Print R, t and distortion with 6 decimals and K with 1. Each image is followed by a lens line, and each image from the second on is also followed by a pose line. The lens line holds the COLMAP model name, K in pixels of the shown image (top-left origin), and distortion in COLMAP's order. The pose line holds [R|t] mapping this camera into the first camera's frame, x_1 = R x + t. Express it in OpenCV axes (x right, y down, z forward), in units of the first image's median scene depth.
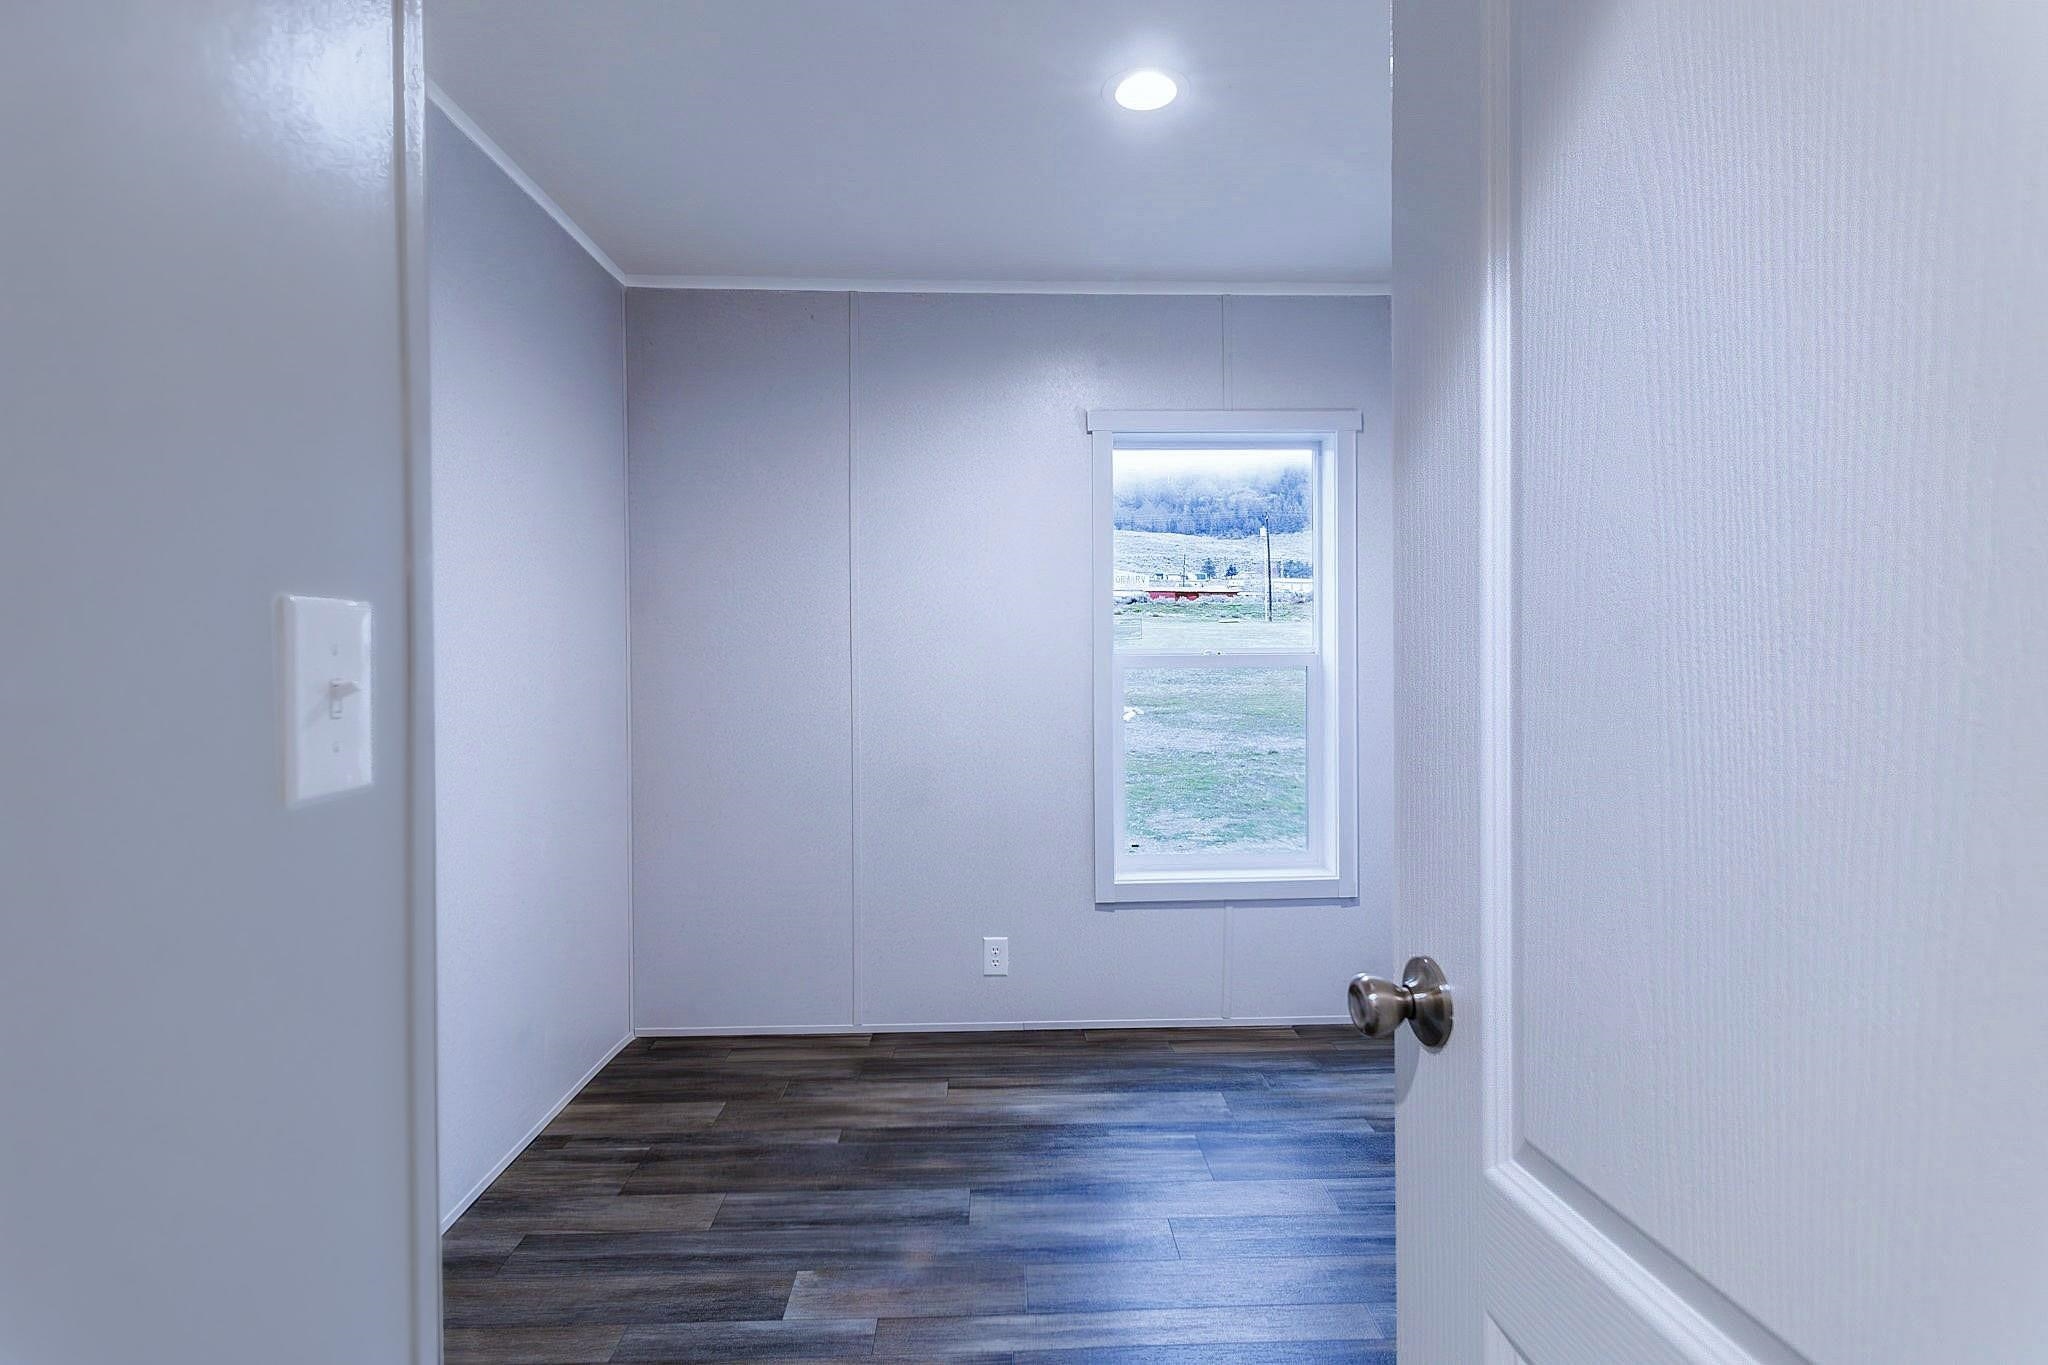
lens RADIAL K [[947.3, 0, 1023.6], [0, 947.3, 672.8], [0, 0, 1]] dist [0.005722, -0.006558]
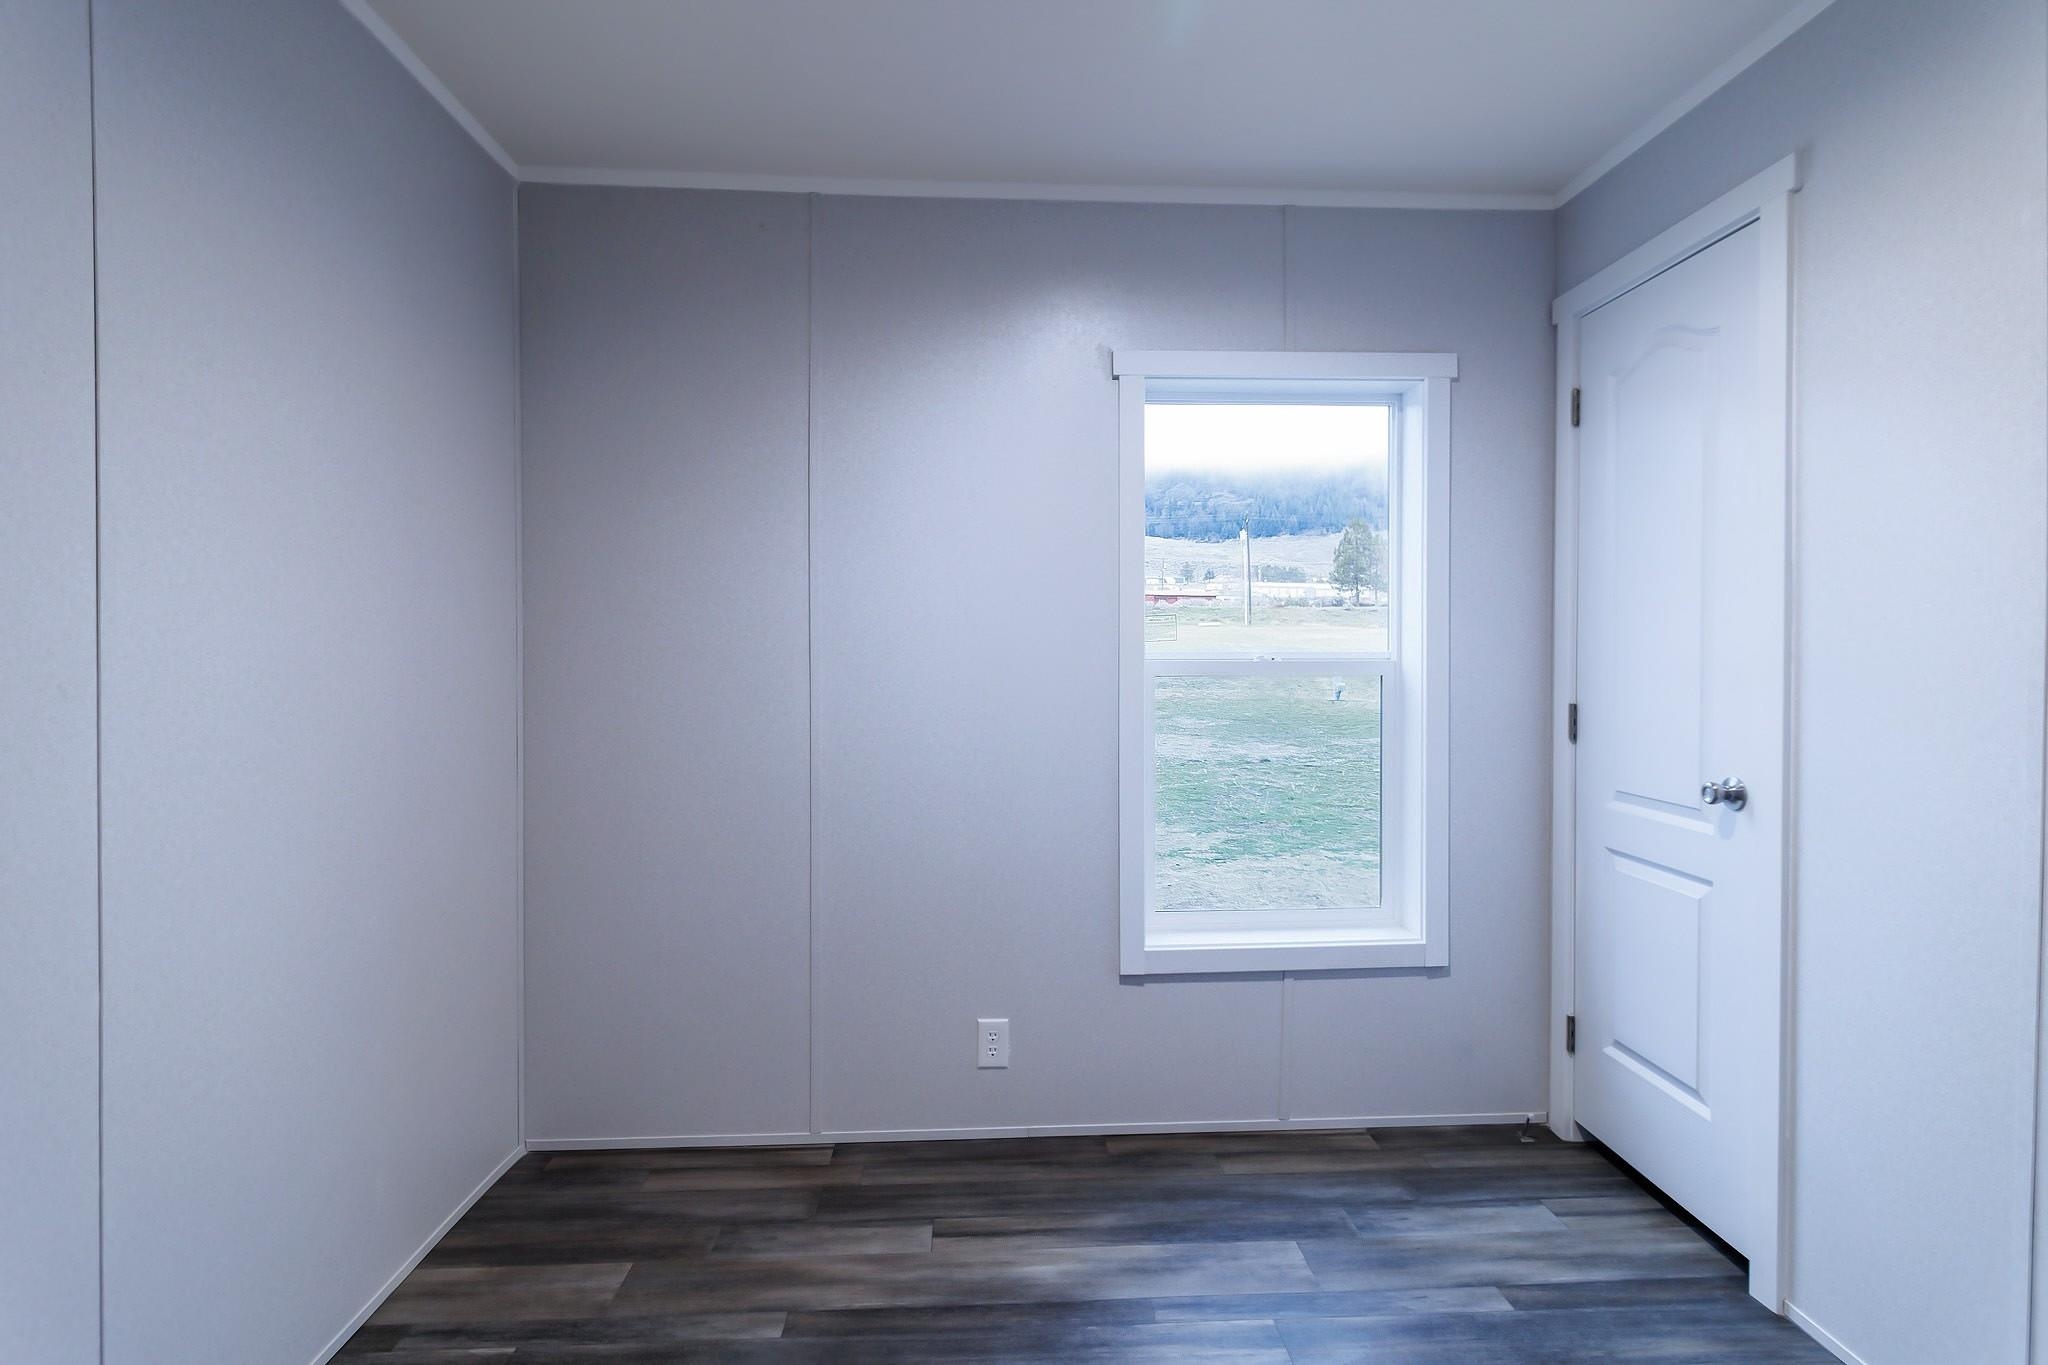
lens RADIAL K [[947.3, 0, 1024.6], [0, 947.3, 676.3], [0, 0, 1]] dist [0.005722, -0.006558]
pose [[0.999685, 0.004566, 0.024677, -0.026319], [-0.004589, 0.999989, 0.000855, -0.006325], [-0.024673, -0.000967, 0.999695, 0.235704]]
